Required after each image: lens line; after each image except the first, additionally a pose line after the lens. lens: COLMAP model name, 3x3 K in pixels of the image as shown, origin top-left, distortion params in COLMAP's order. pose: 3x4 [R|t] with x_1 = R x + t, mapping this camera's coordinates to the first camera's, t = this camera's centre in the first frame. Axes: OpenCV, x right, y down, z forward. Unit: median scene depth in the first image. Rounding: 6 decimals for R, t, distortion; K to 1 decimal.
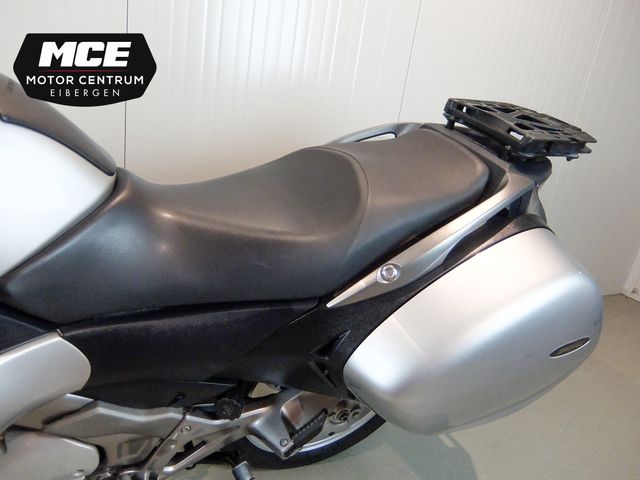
lens RADIAL K [[482.9, 0, 326.7], [0, 482.9, 240.7], [0, 0, 1]] dist [-0.033963, 0.006974]
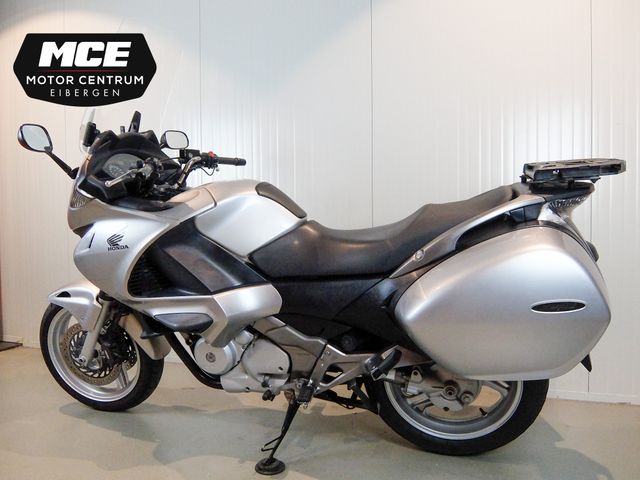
lens RADIAL K [[482.9, 0, 325.1], [0, 482.9, 244.8], [0, 0, 1]] dist [-0.033963, 0.006974]
pose [[0.725214, -0.121789, -0.677667, 0.986611], [-0.120237, 0.946707, -0.298814, 0.548685], [0.677944, 0.298185, 0.671921, -0.360225]]
